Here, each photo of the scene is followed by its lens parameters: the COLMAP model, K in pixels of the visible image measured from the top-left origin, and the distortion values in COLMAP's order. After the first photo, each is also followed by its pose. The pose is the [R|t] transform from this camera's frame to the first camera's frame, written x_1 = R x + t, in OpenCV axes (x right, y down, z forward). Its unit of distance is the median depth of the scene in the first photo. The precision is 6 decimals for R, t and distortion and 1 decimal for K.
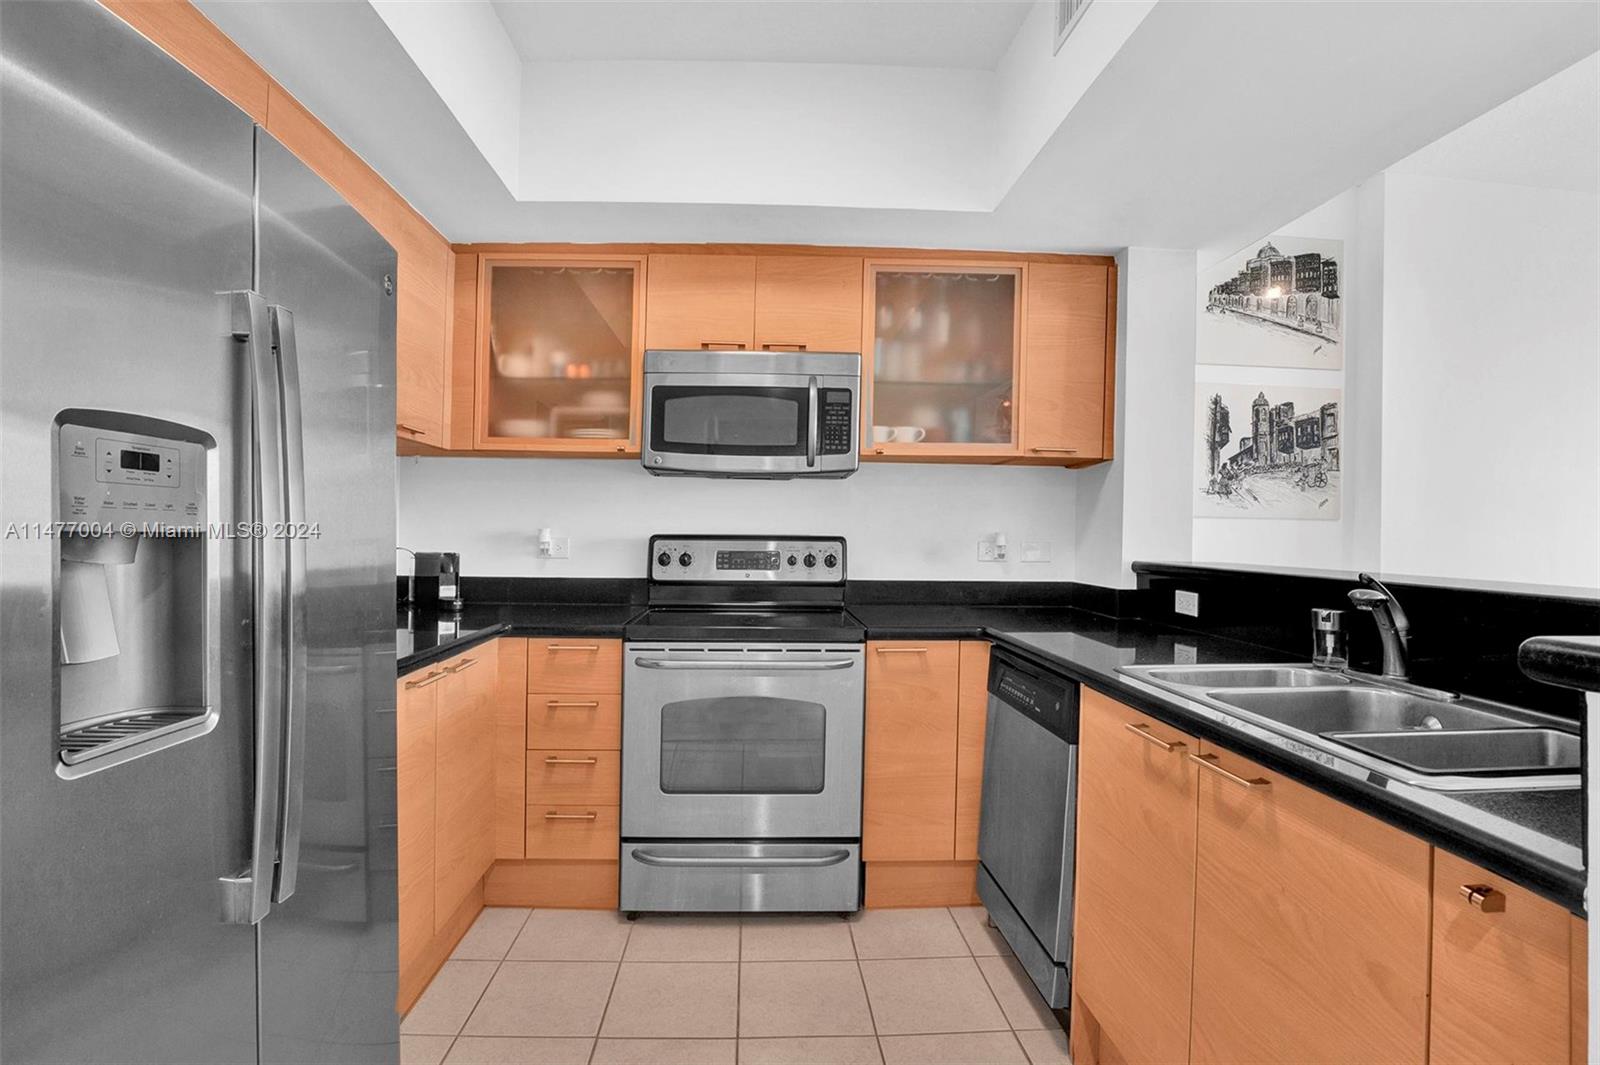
lens RADIAL K [[727.0, 0, 798.2], [0, 727.0, 531.6], [0, 0, 1]] dist [-0.034171, 0.004867]
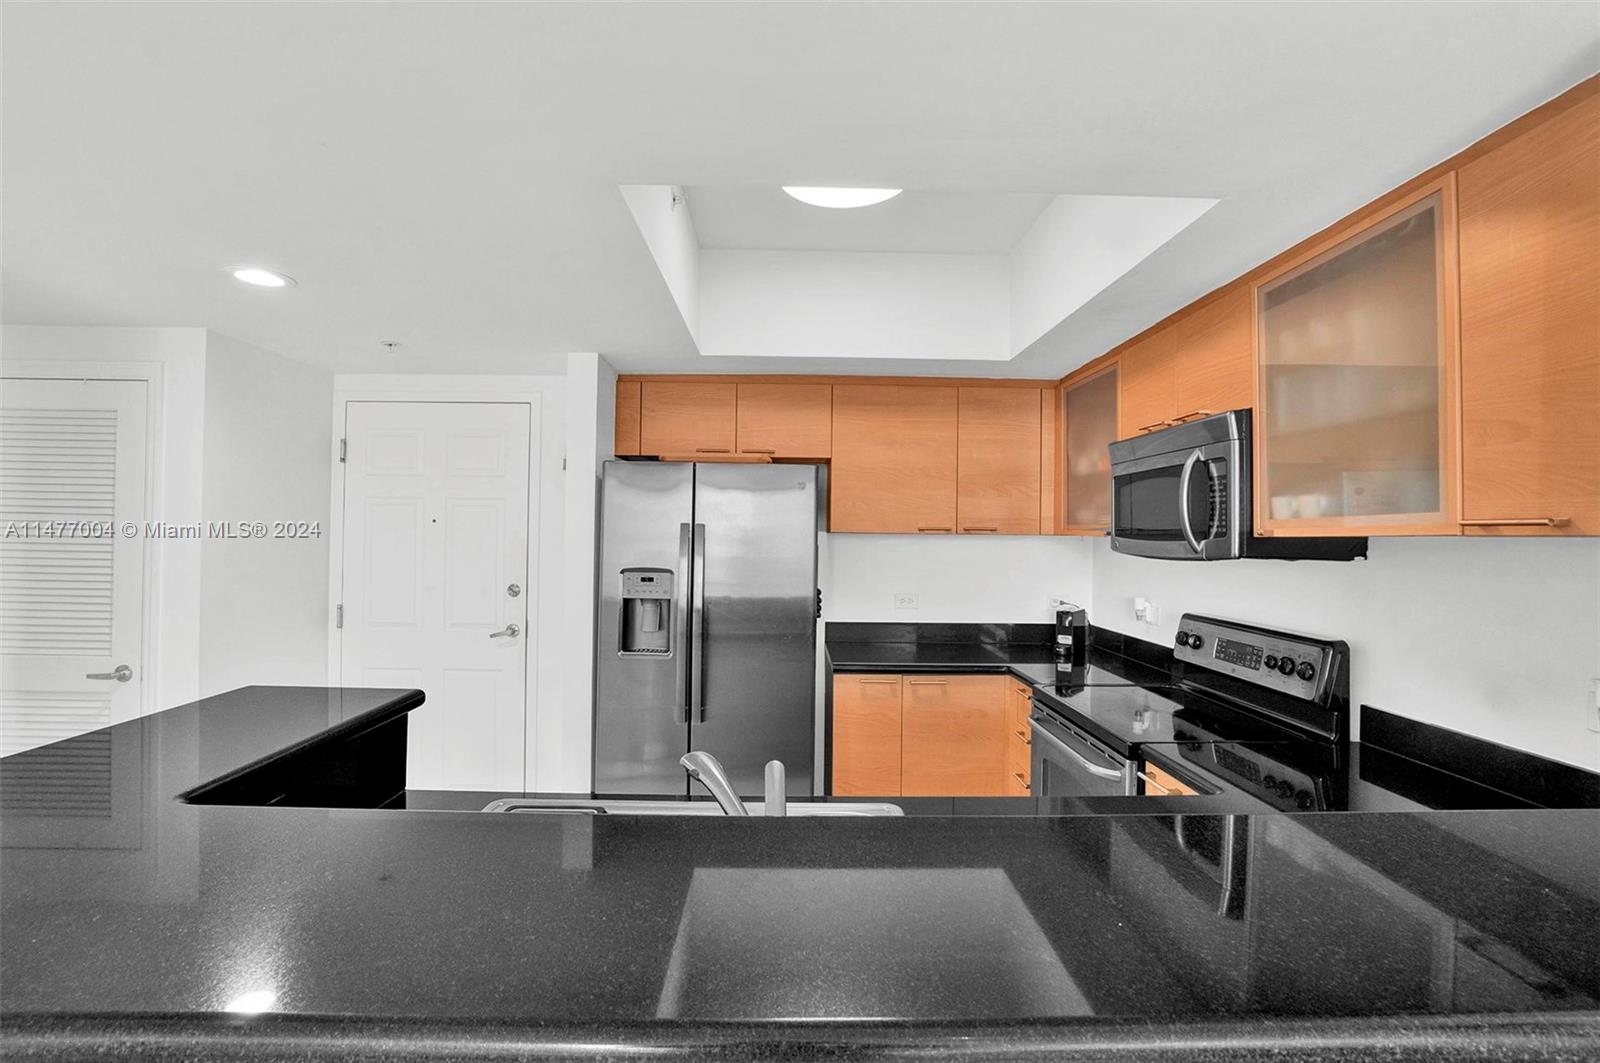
lens RADIAL K [[727.0, 0, 799.8], [0, 727.0, 529.1], [0, 0, 1]] dist [-0.034171, 0.004867]
pose [[-0.001040, -0.015384, -0.999881, 0.826754], [-0.017221, 0.999734, -0.015364, -0.090244], [0.999851, 0.017203, -0.001304, 0.507145]]
